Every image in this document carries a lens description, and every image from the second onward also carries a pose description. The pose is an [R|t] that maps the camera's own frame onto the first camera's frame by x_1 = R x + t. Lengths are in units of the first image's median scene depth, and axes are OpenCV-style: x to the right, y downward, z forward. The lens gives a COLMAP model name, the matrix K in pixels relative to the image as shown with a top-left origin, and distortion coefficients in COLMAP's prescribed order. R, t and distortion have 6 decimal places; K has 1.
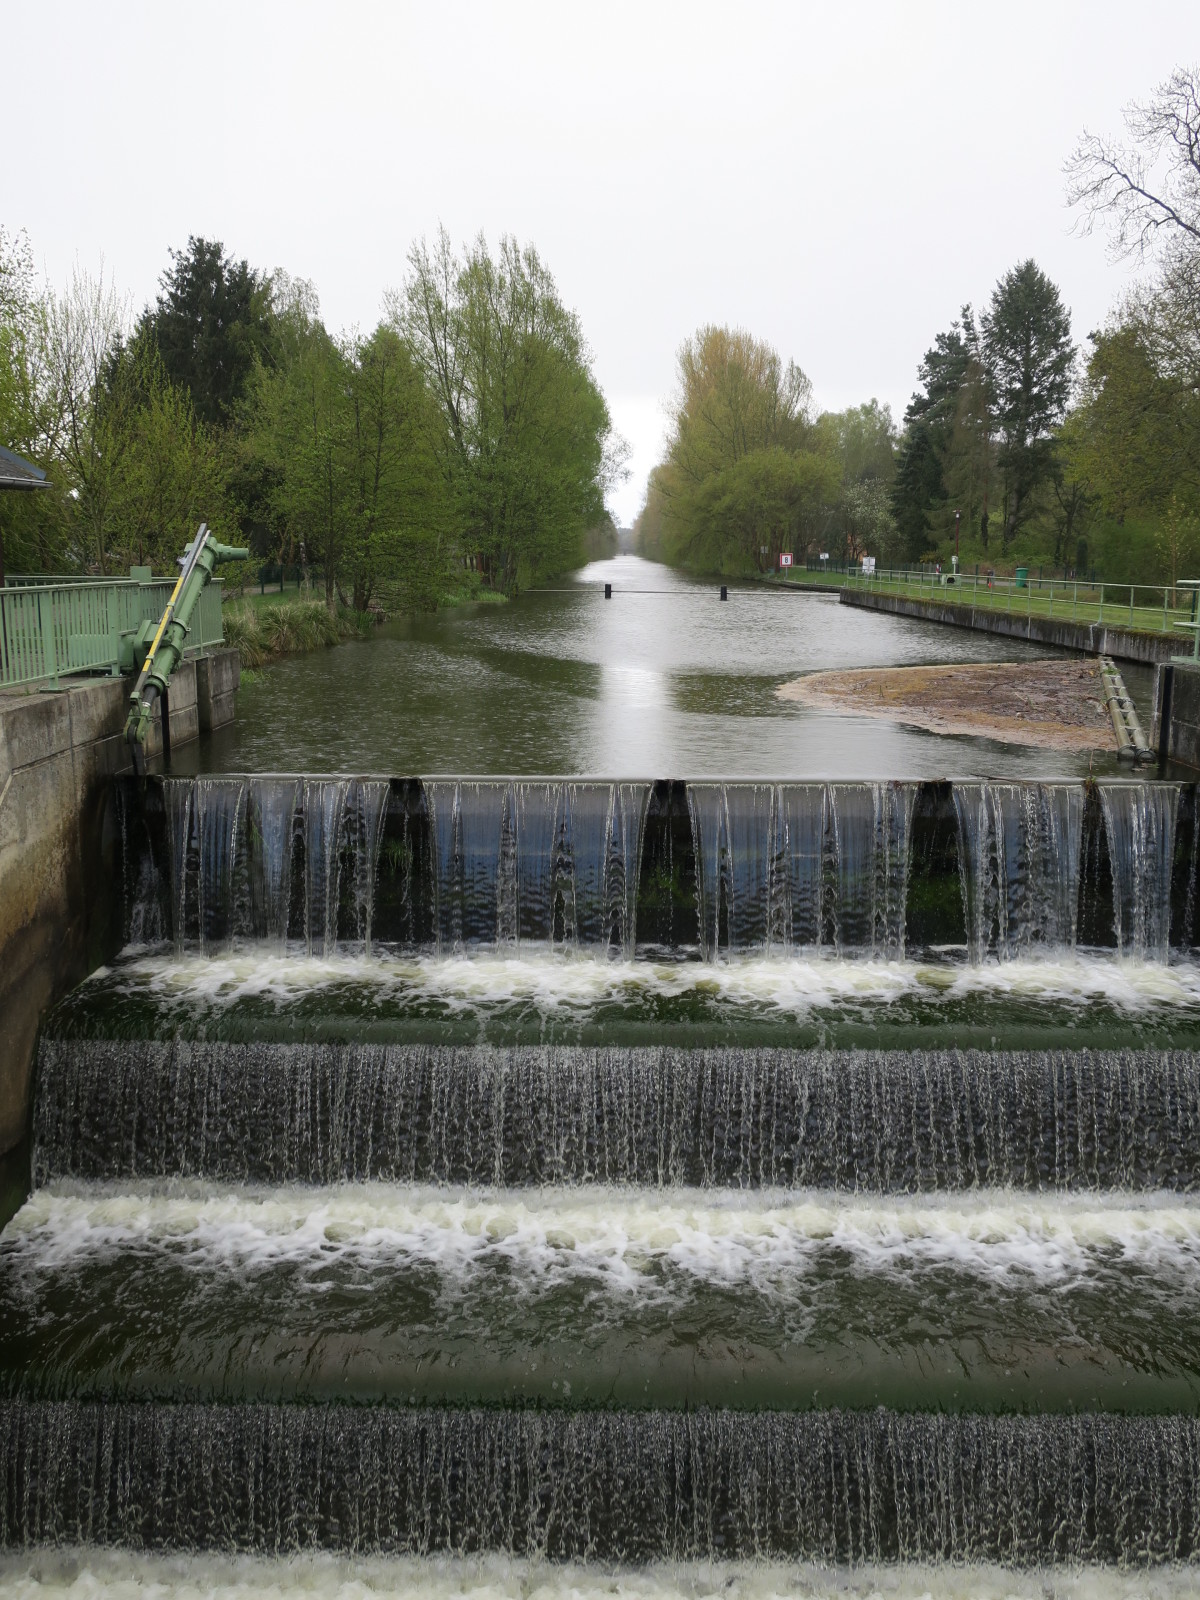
lens RADIAL K [[1406.0, 0, 596.6], [0, 1406.0, 810.1], [0, 0, 1]] dist [-0.007688, 0.009798]
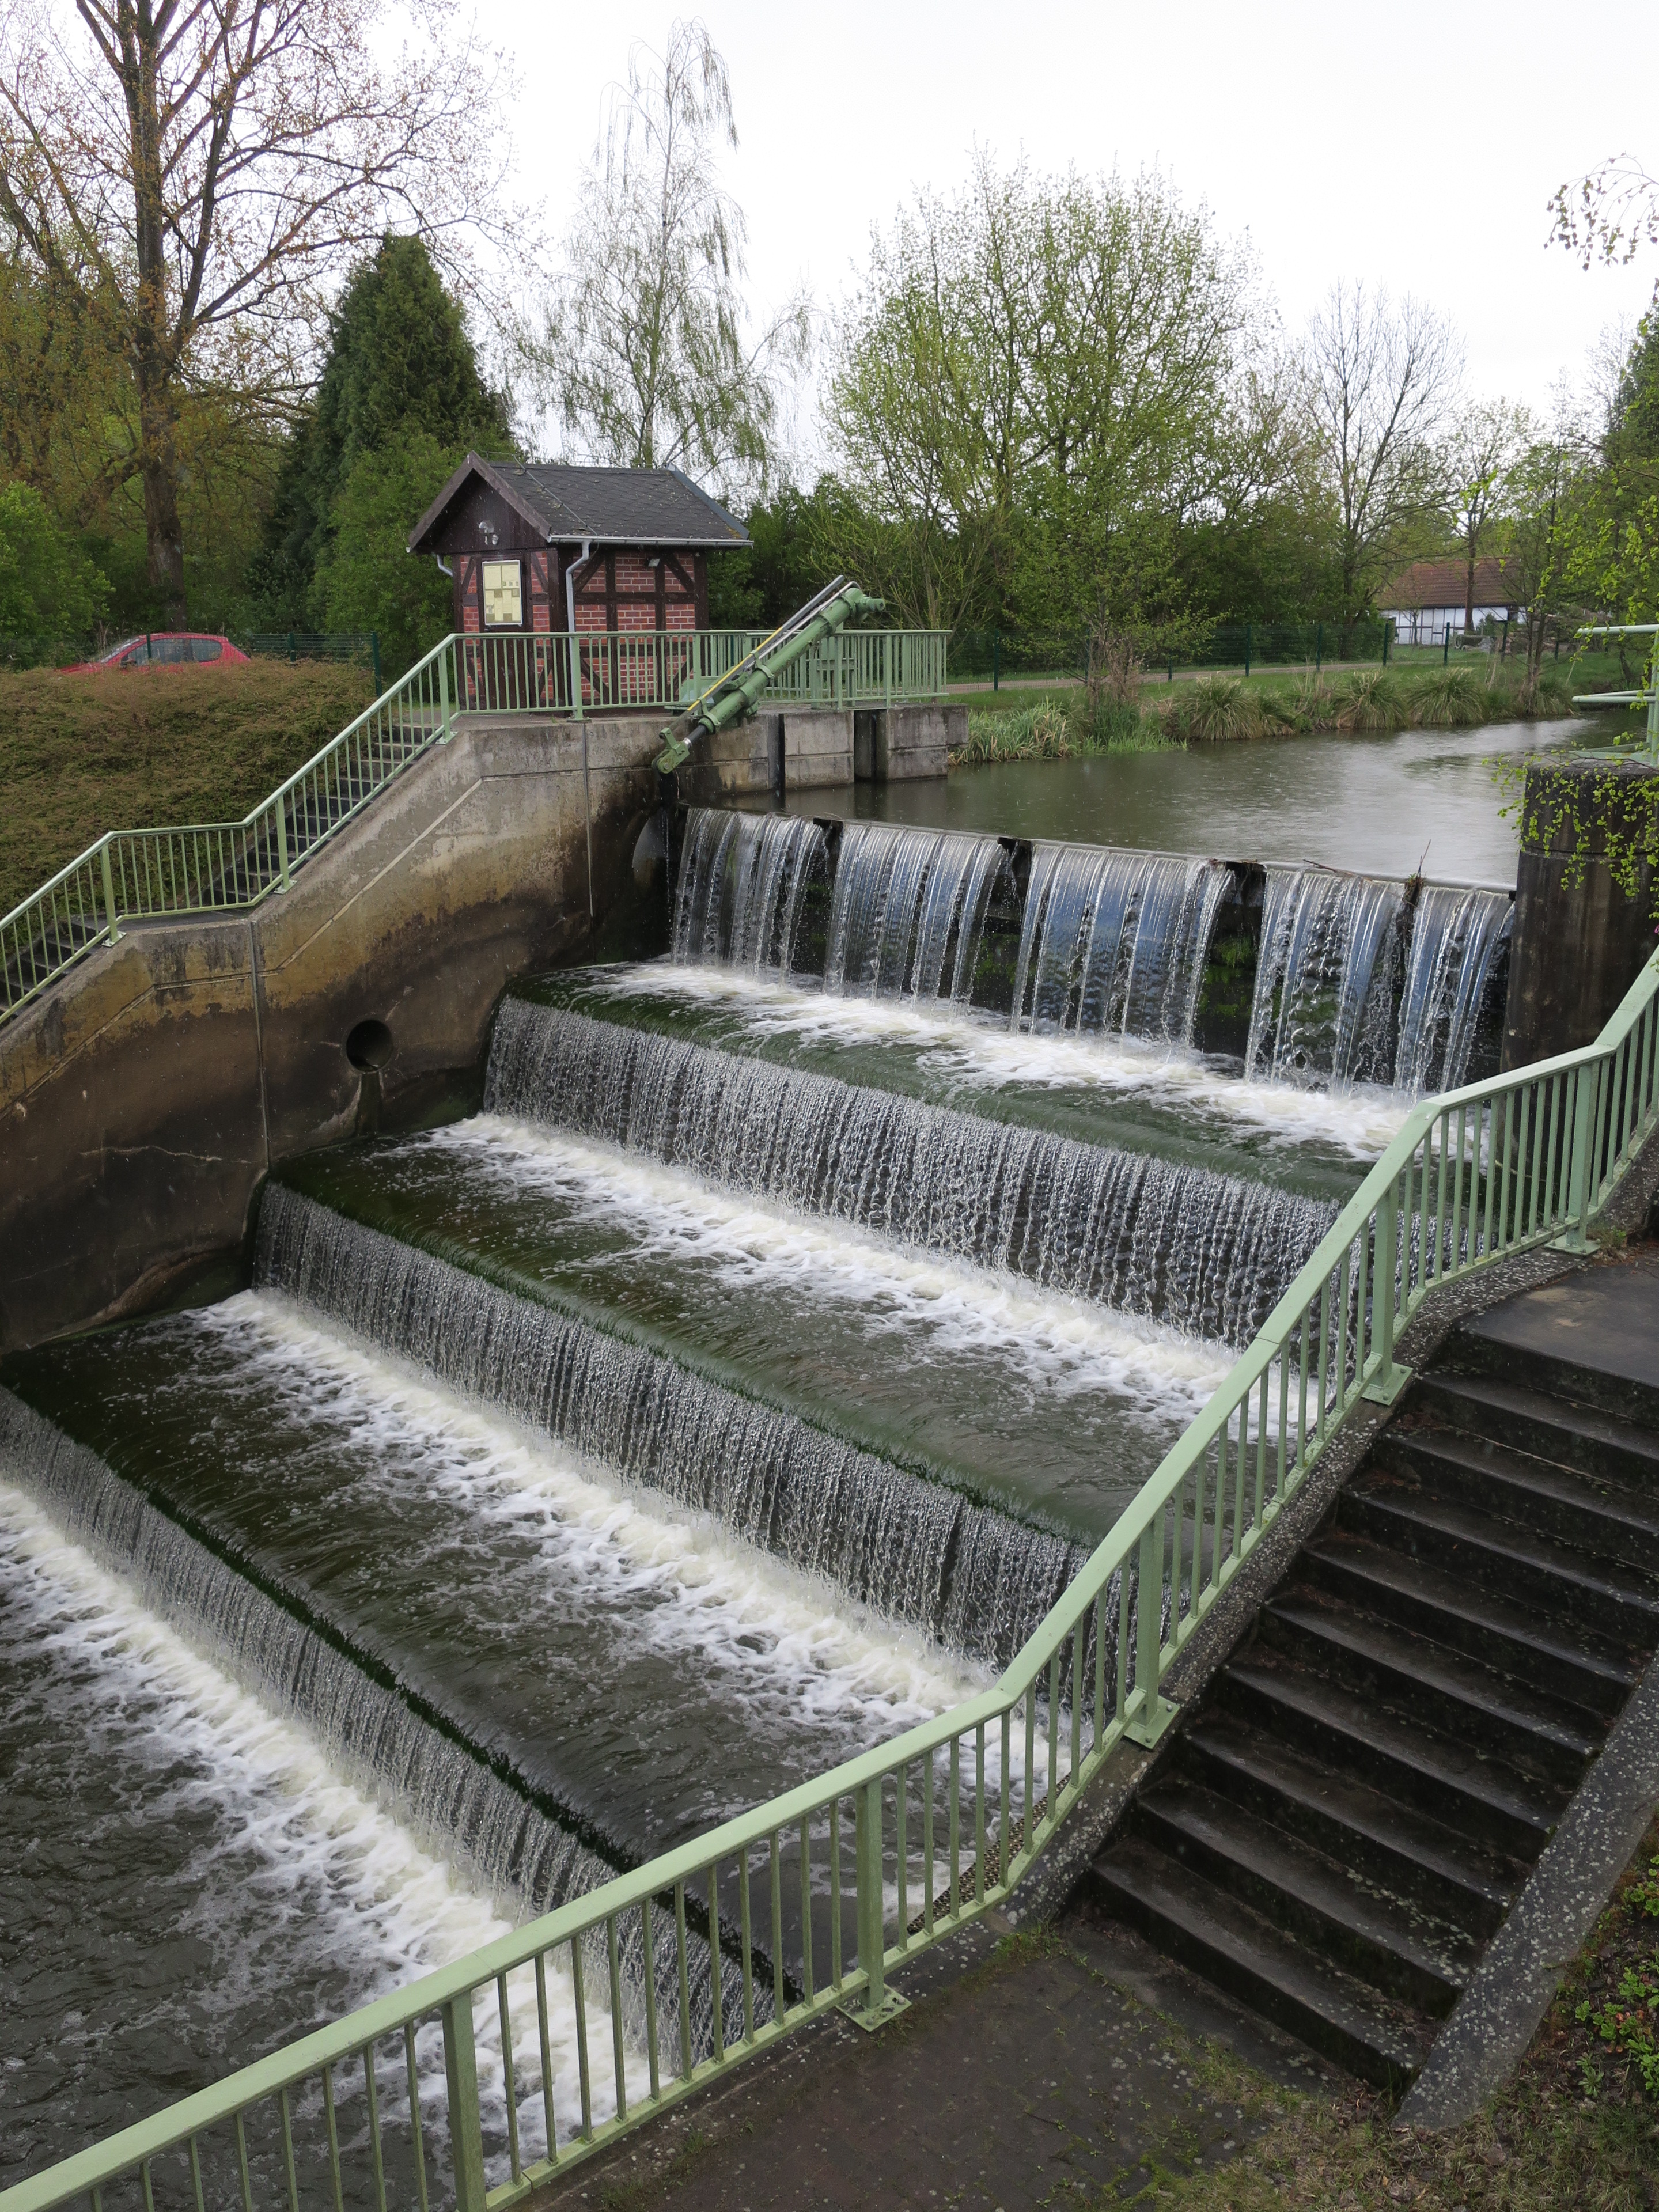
lens RADIAL K [[2007.2, 0, 829.5], [0, 2007.2, 1106.0], [0, 0, 1]] dist [0.001868, 0.010899]
pose [[0.649192, 0.173928, -0.740472, 0.976483], [-0.120582, 0.984728, 0.125584, -0.000521], [0.751006, 0.007760, 0.660250, 0.006446]]
